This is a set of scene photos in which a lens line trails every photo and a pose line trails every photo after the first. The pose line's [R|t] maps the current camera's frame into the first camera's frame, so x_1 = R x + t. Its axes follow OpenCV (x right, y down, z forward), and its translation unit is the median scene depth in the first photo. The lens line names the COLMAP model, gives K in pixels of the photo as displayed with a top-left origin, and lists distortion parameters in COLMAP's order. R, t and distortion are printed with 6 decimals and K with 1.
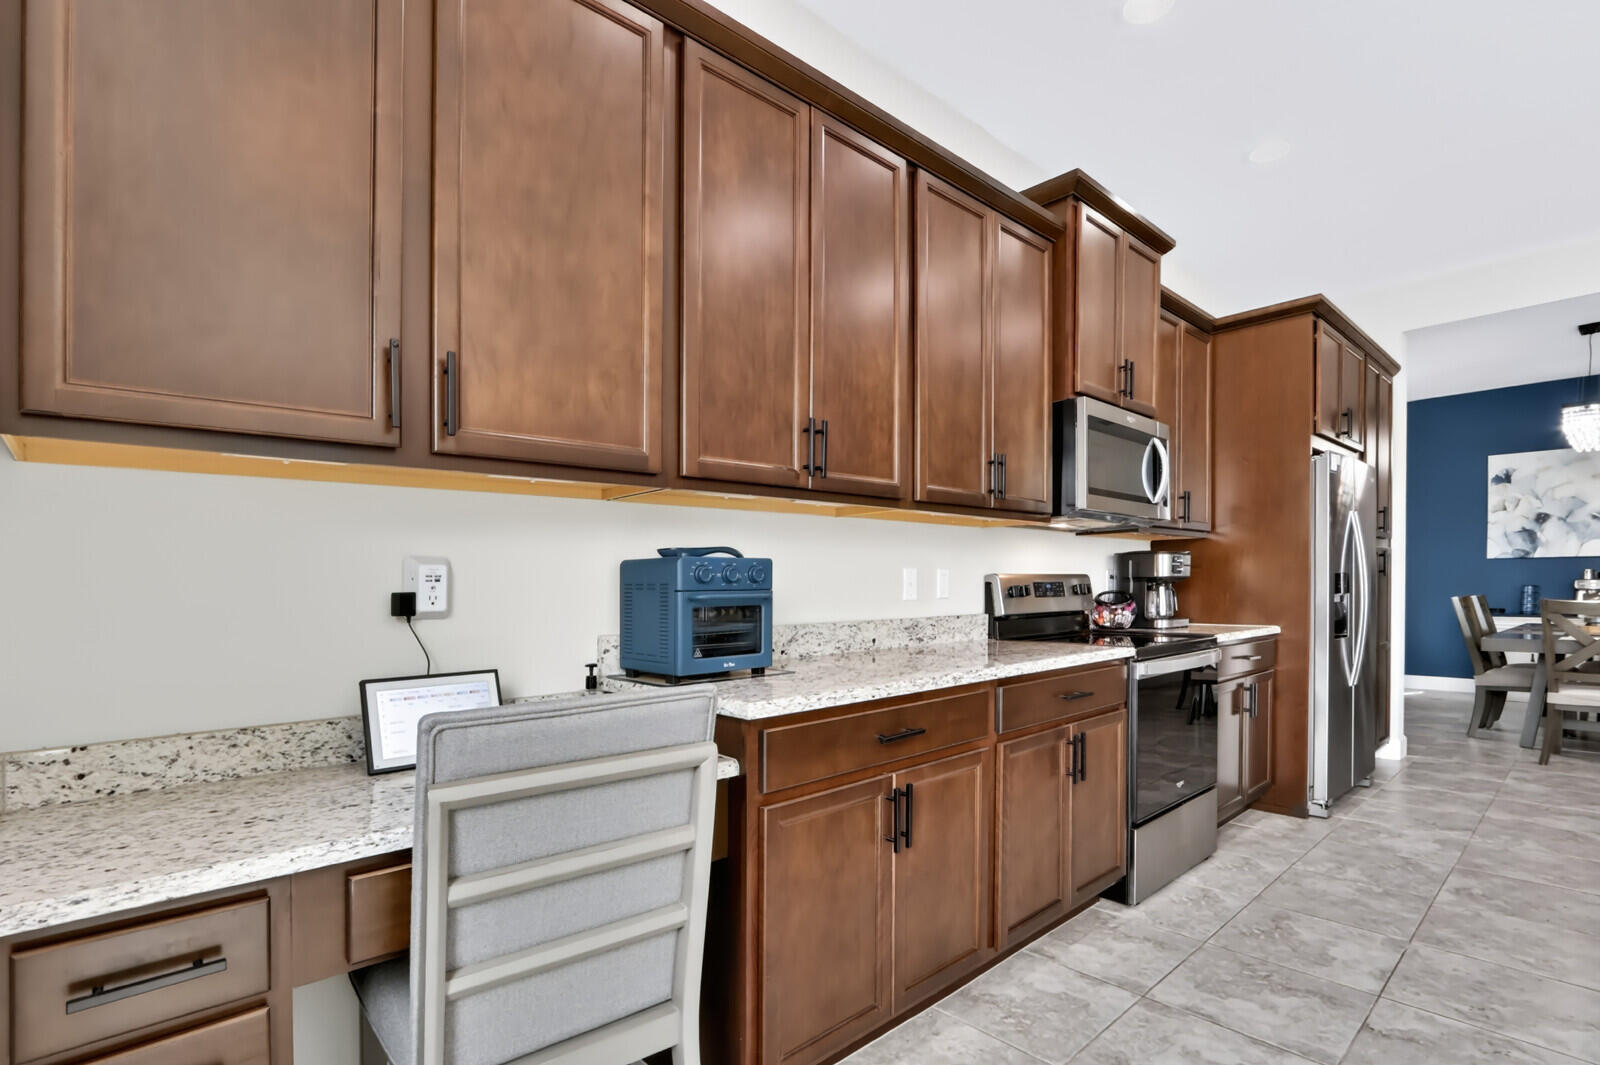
lens RADIAL K [[771.6, 0, 796.8], [0, 771.6, 580.5], [0, 0, 1]] dist [-0.012583, -0.001182]
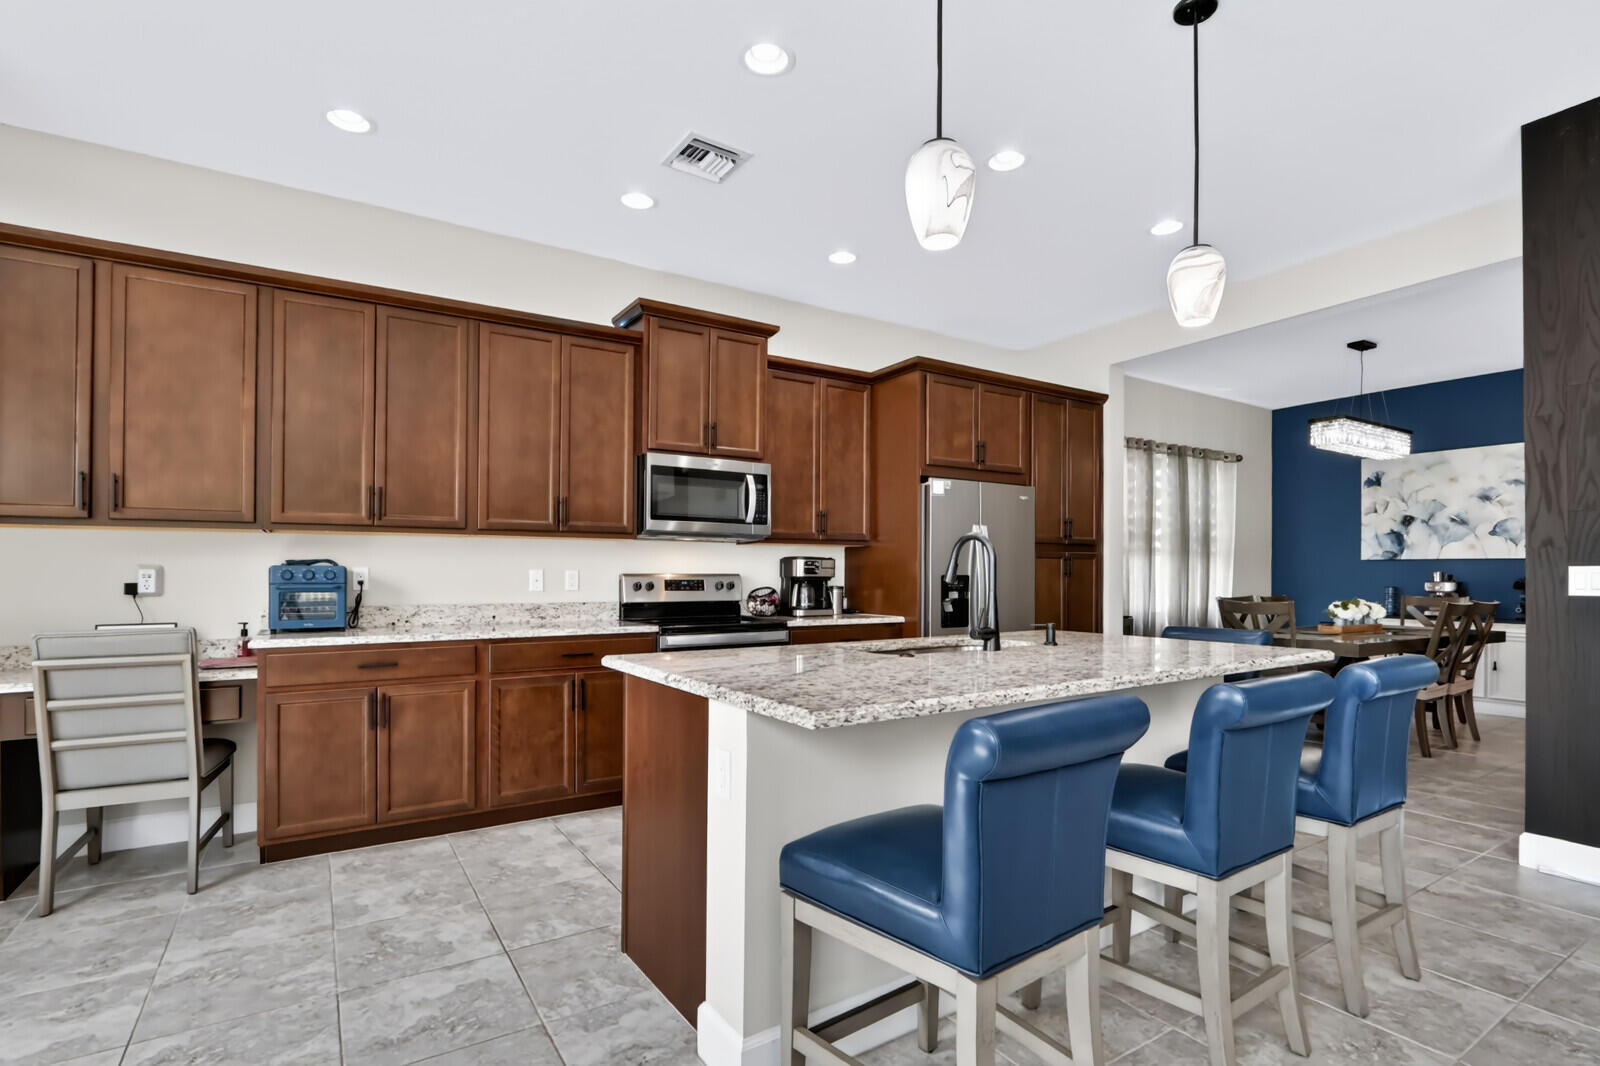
lens RADIAL K [[771.6, 0, 781.6], [0, 771.6, 562.5], [0, 0, 1]] dist [-0.012583, -0.001182]
pose [[0.984640, 0.009422, -0.174342, 0.854253], [-0.011004, 0.999907, -0.008111, -0.022679], [0.174249, 0.009905, 0.984652, -0.377151]]
